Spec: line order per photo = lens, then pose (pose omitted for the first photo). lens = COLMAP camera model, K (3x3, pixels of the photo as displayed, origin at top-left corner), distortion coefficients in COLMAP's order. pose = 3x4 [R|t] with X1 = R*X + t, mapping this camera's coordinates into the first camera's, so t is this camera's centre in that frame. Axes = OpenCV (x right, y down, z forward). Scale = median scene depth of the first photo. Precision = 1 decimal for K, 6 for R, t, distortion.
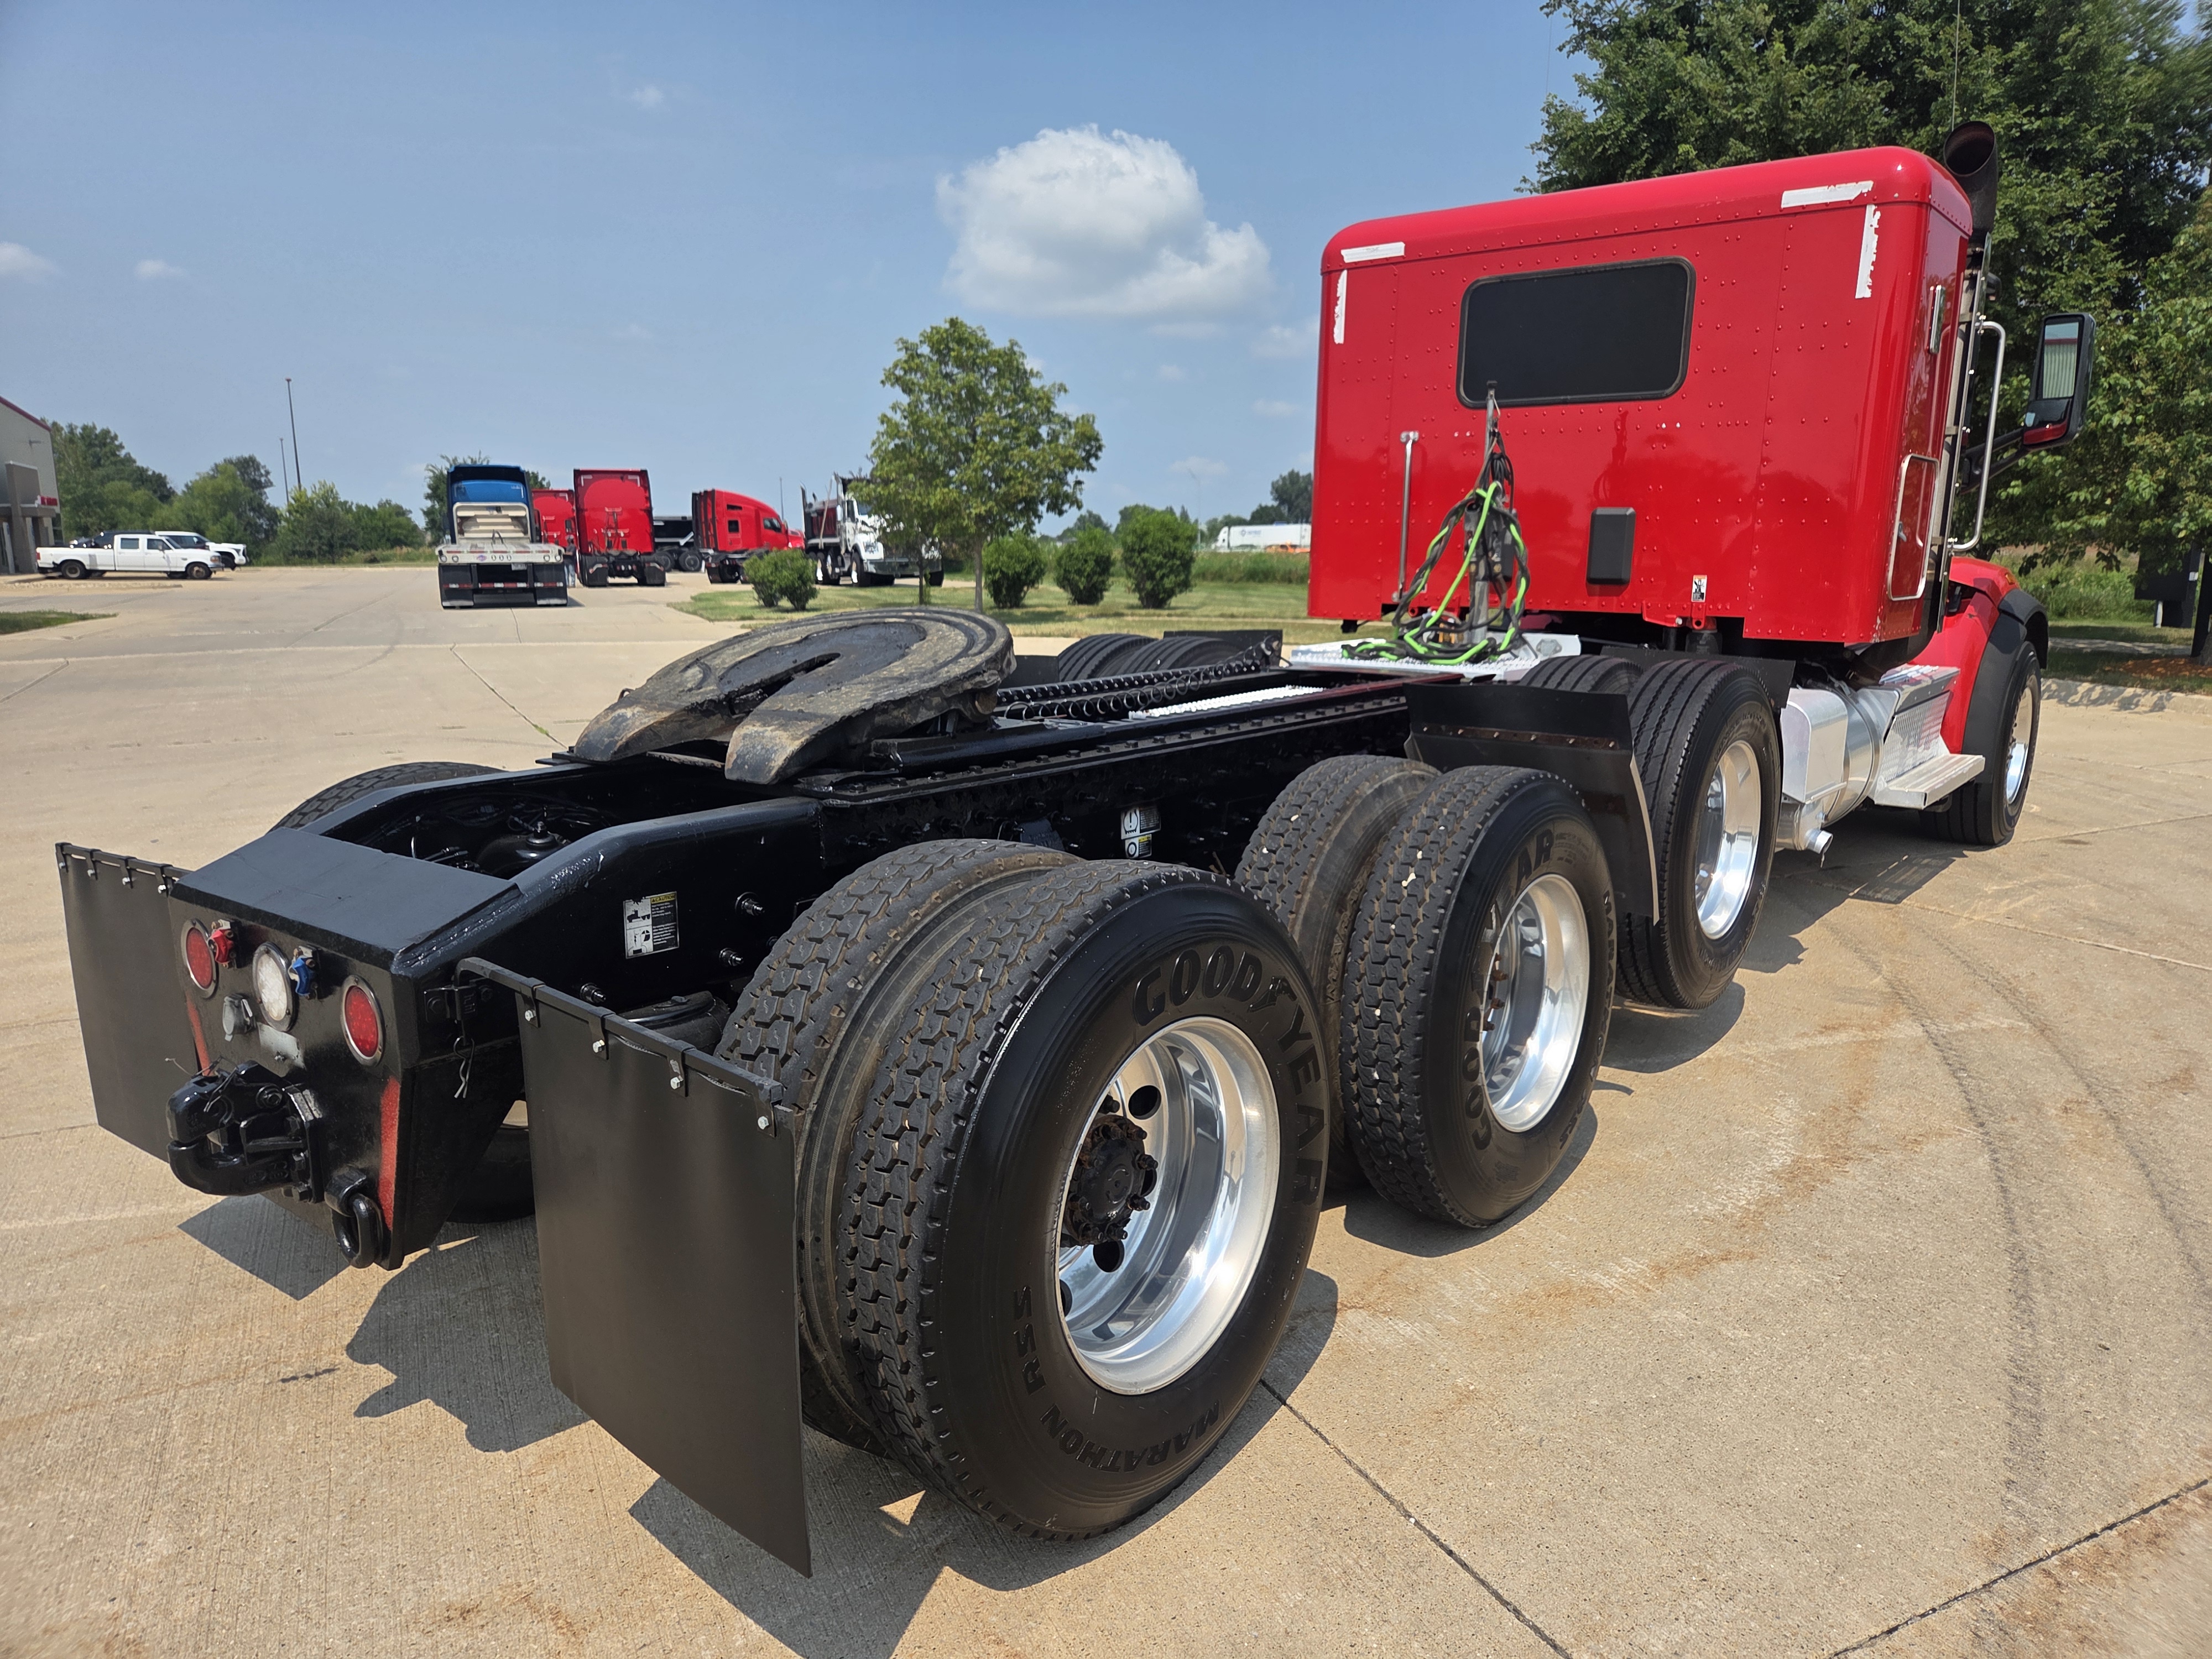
lens RADIAL K [[1493.7, 0, 1105.7], [0, 1493.7, 854.4], [0, 0, 1]] dist [0.093590, -0.100560]
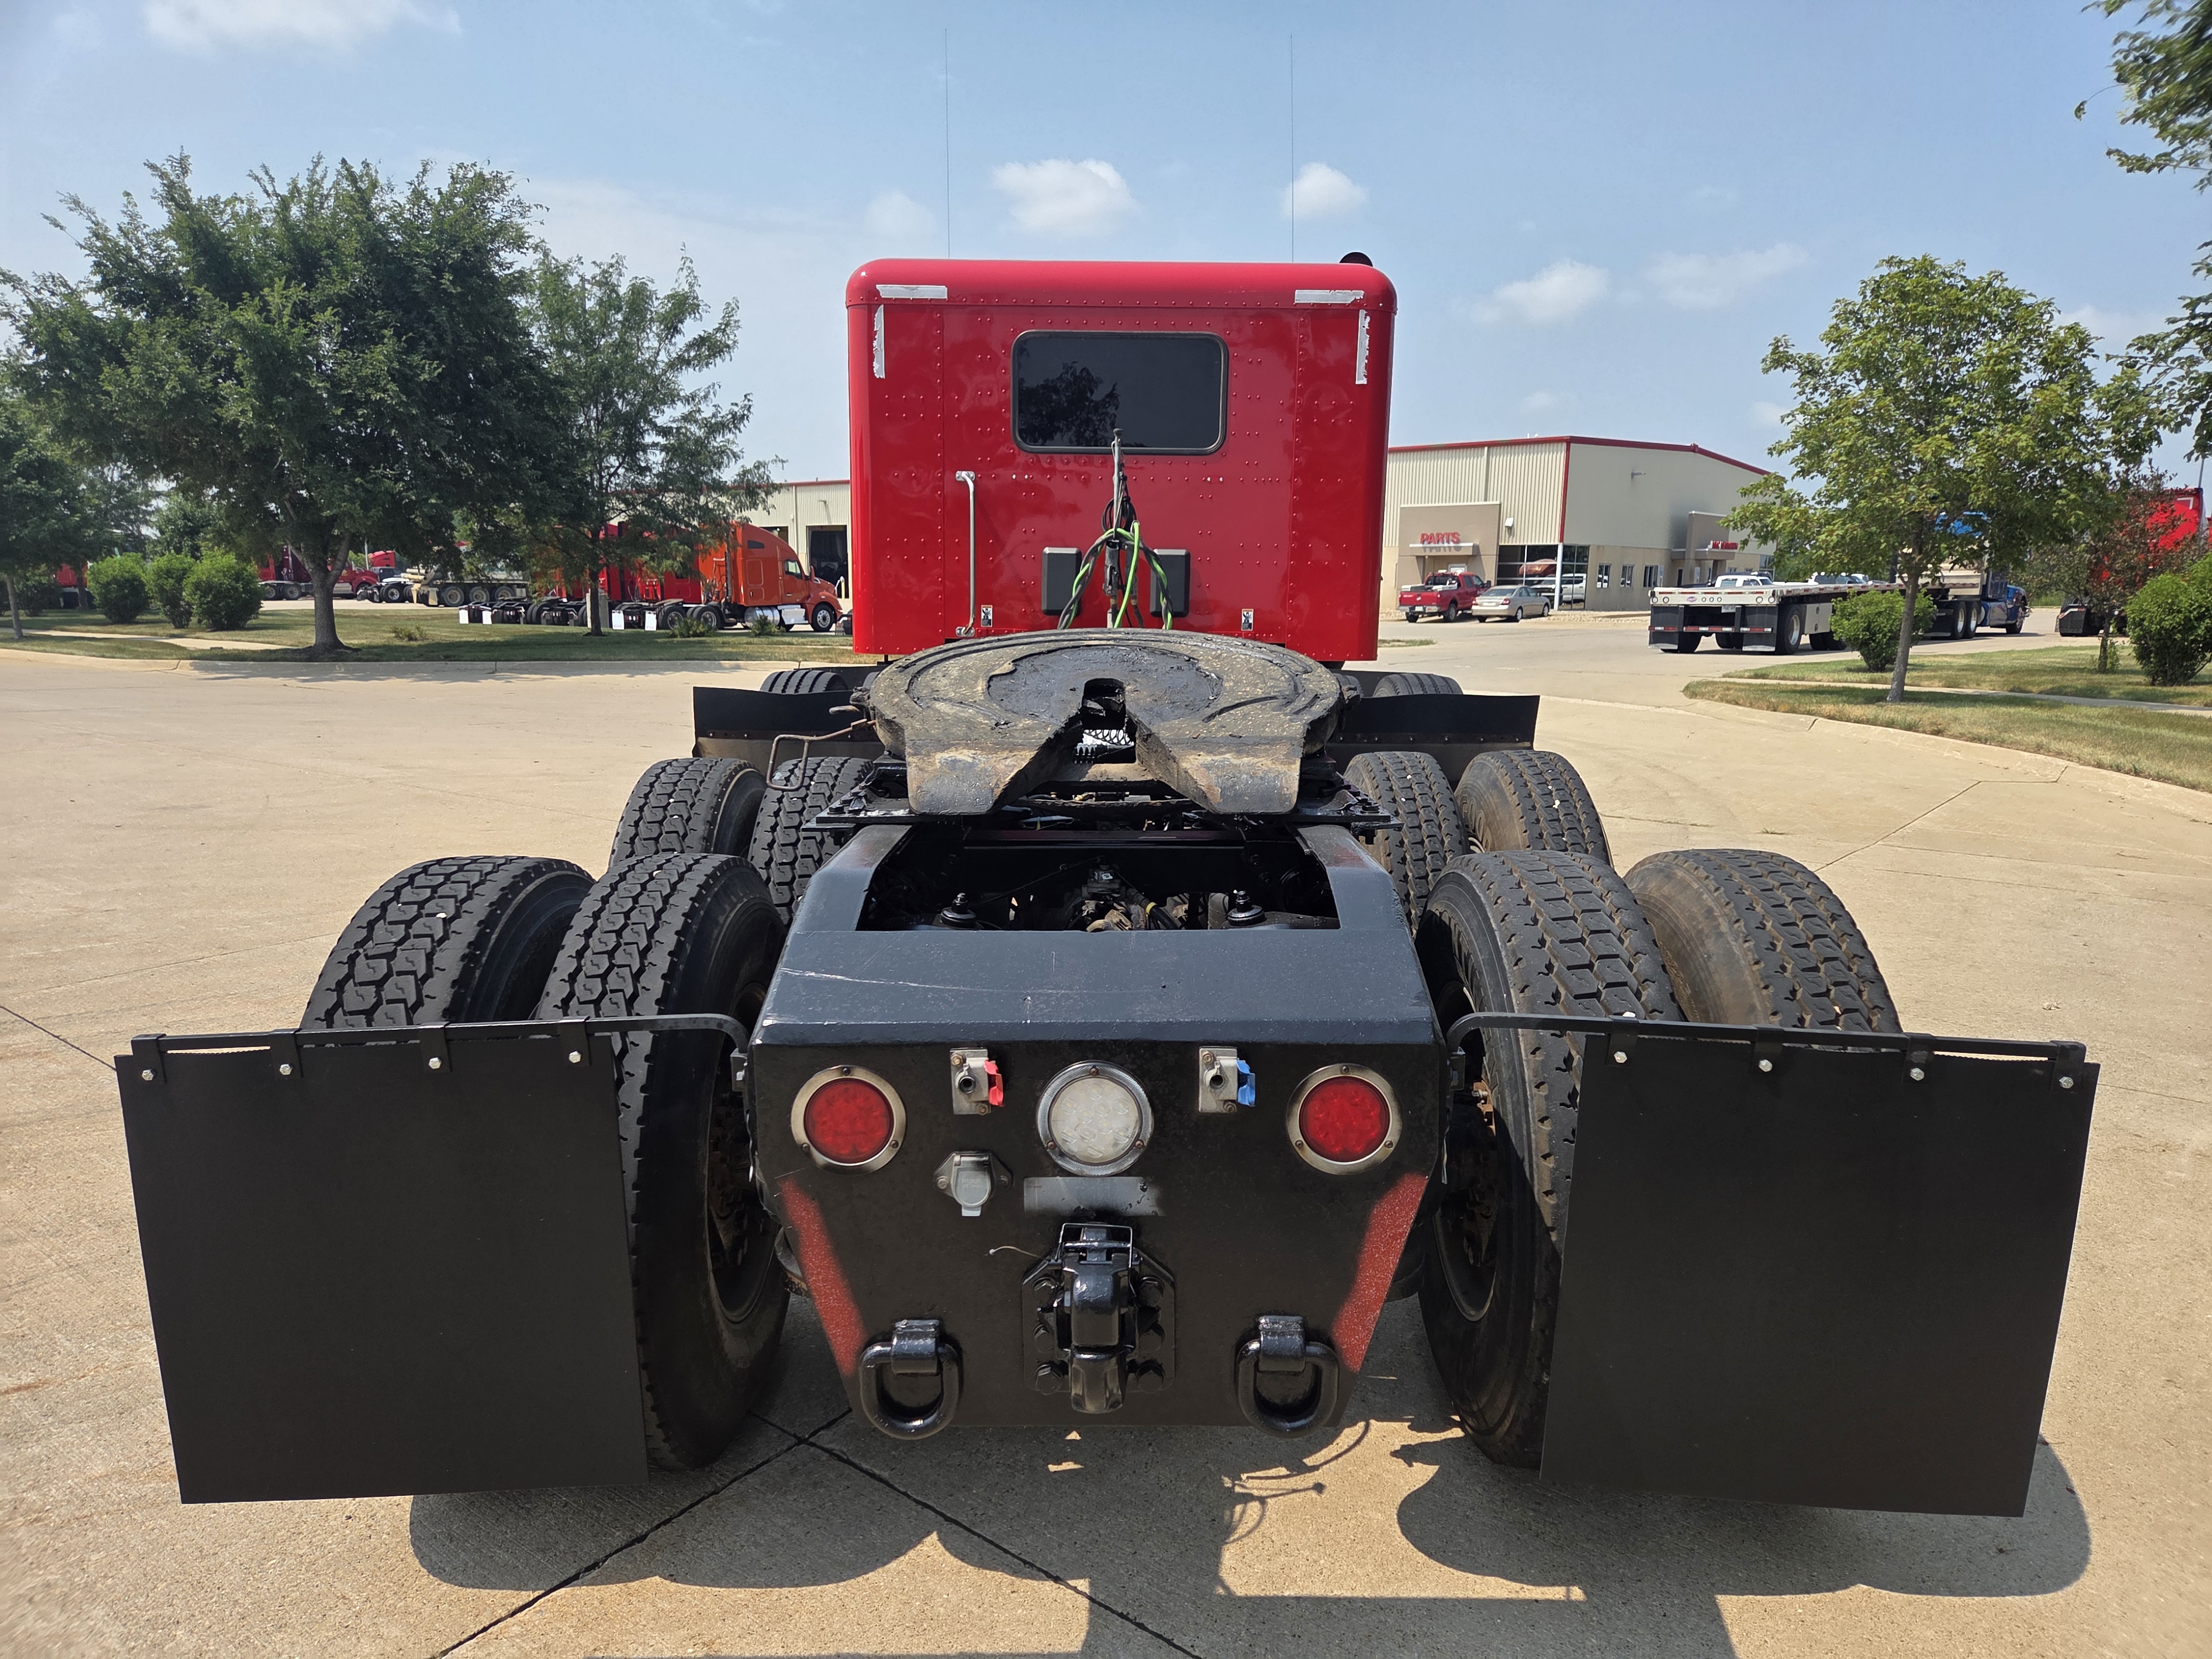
lens RADIAL K [[1493.7, 0, 1105.7], [0, 1493.7, 854.4], [0, 0, 1]] dist [0.093590, -0.100560]
pose [[0.395568, 0.170315, -0.902507, 0.385088], [-0.193063, 0.976119, 0.099588, -0.081268], [0.897916, 0.134847, 0.419003, 0.380937]]
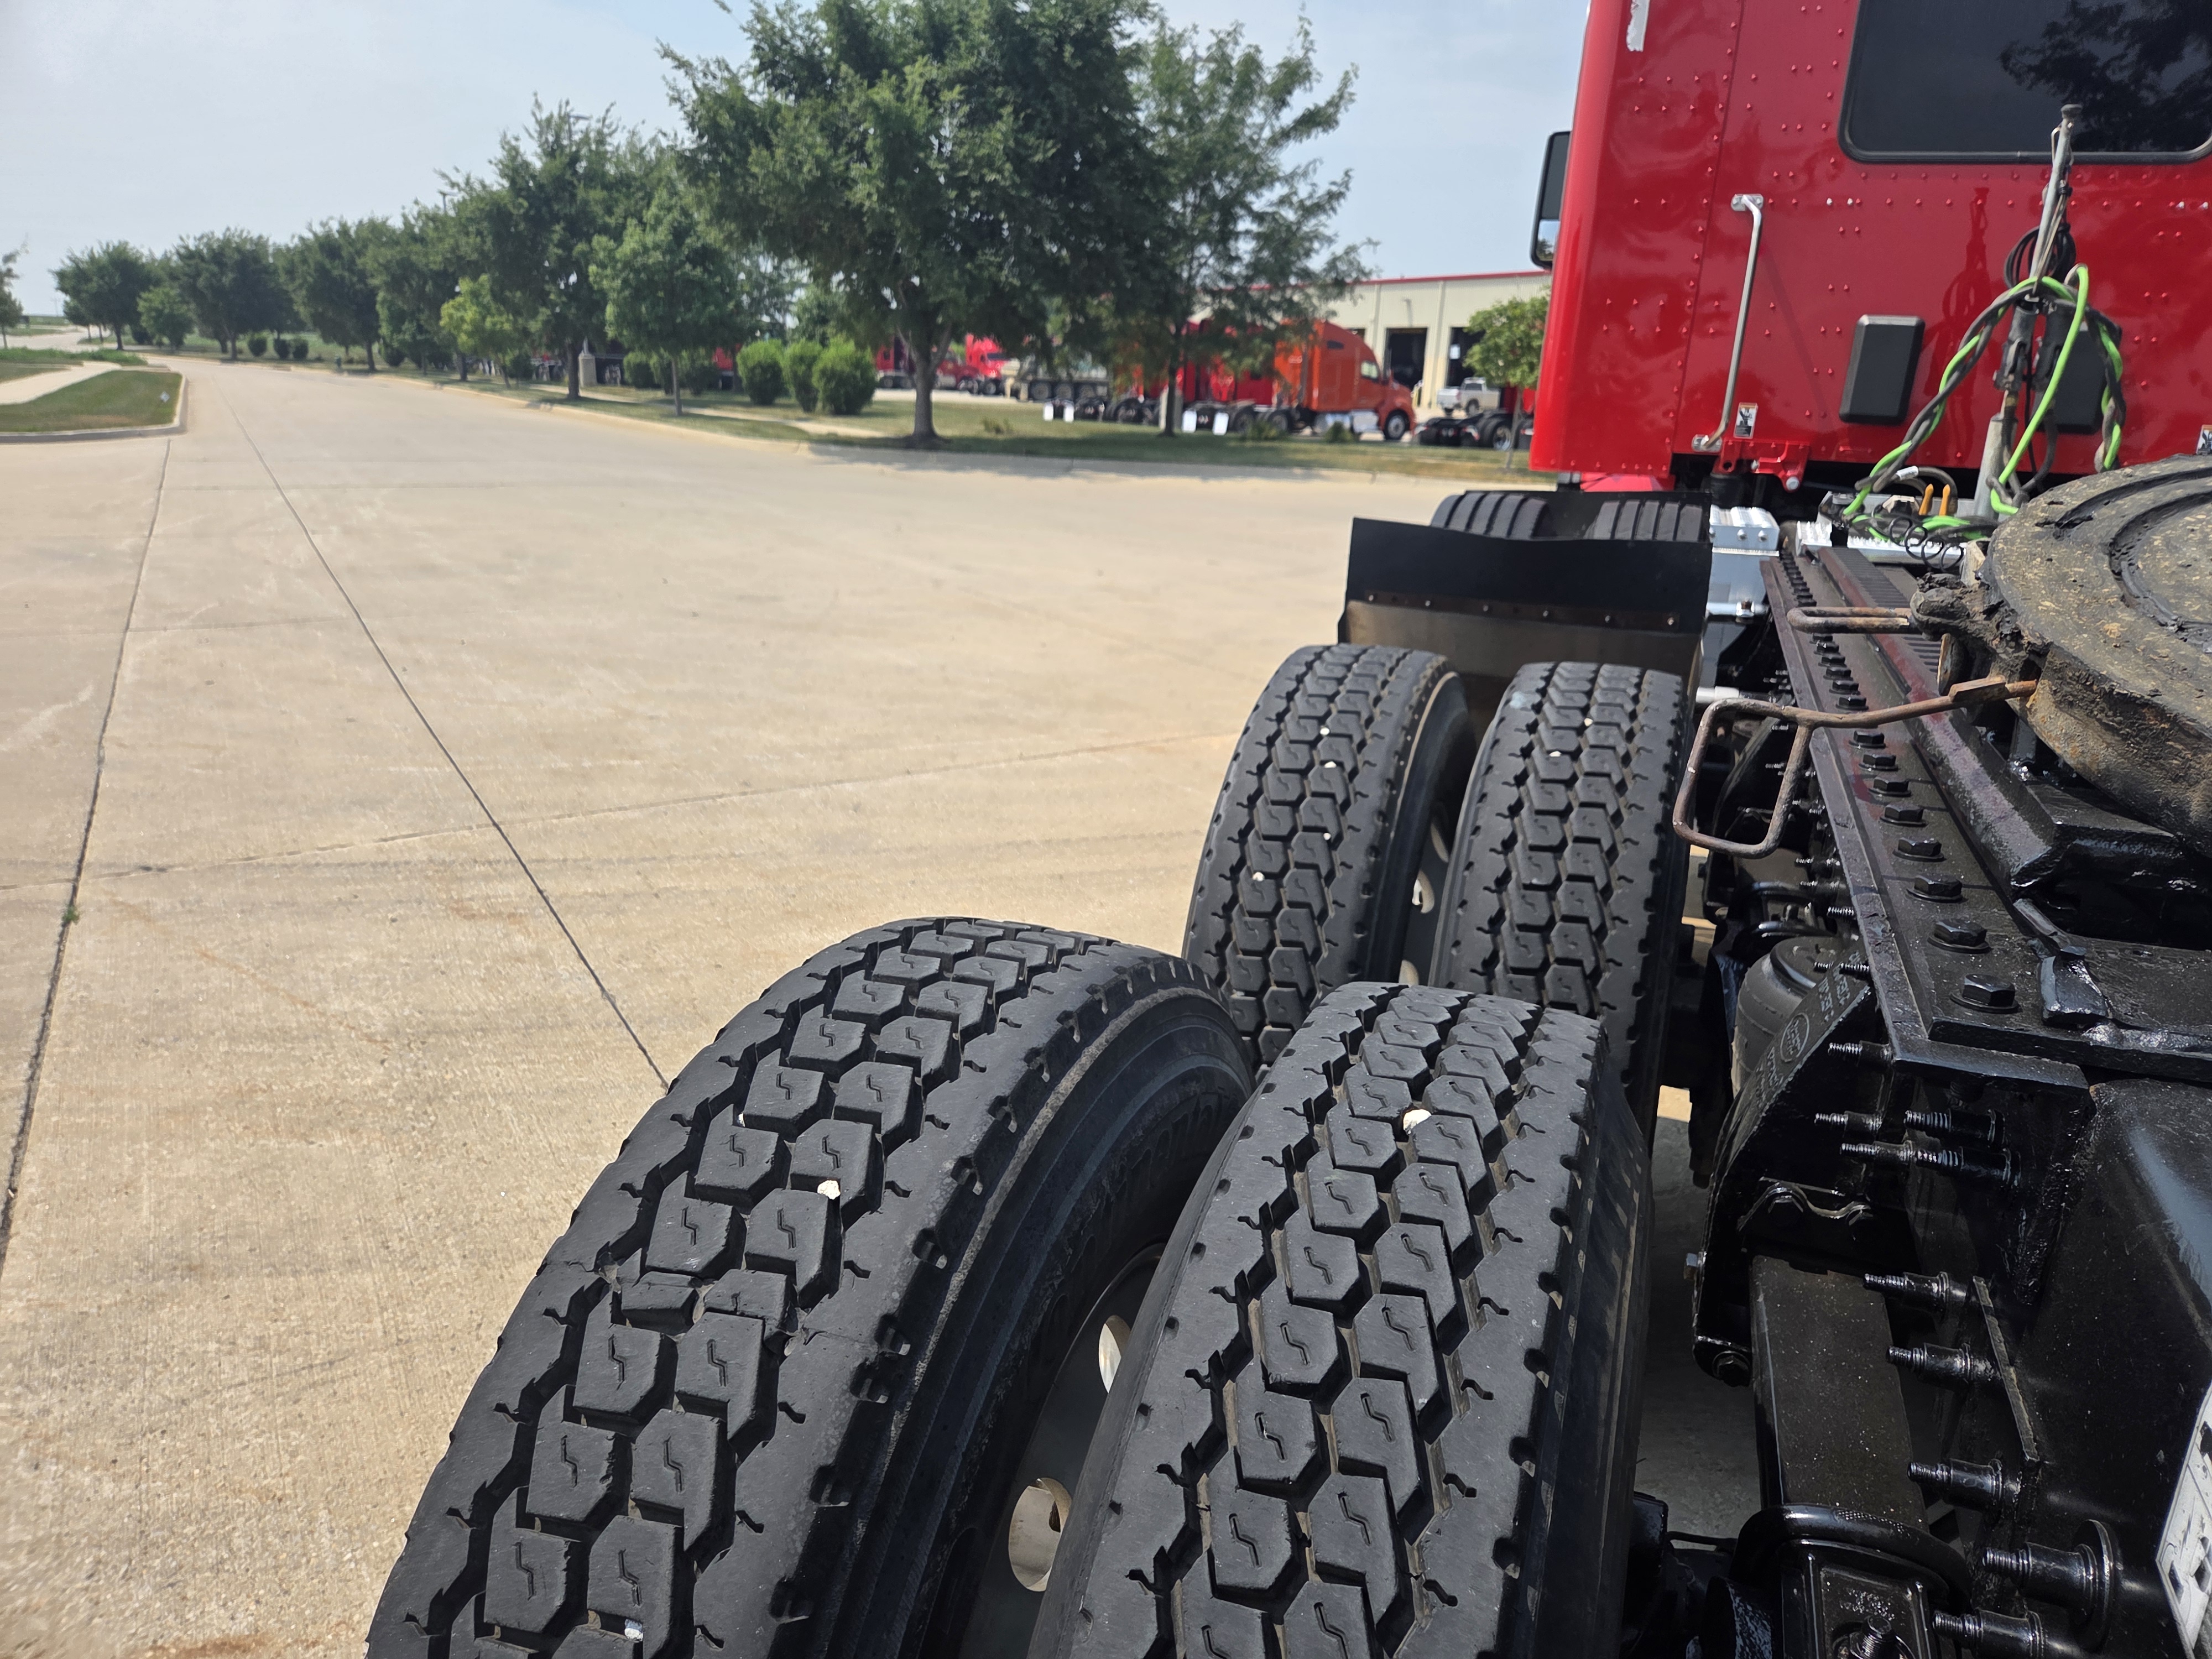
lens RADIAL K [[1482.8, 0, 1101.8], [0, 1482.8, 841.0], [0, 0, 1]] dist [0.055775, -0.049730]
pose [[0.042841, 0.302875, -0.952067, 0.306551], [-0.241323, 0.927862, 0.284316, -0.077720], [0.969499, 0.217575, 0.112841, 0.384606]]
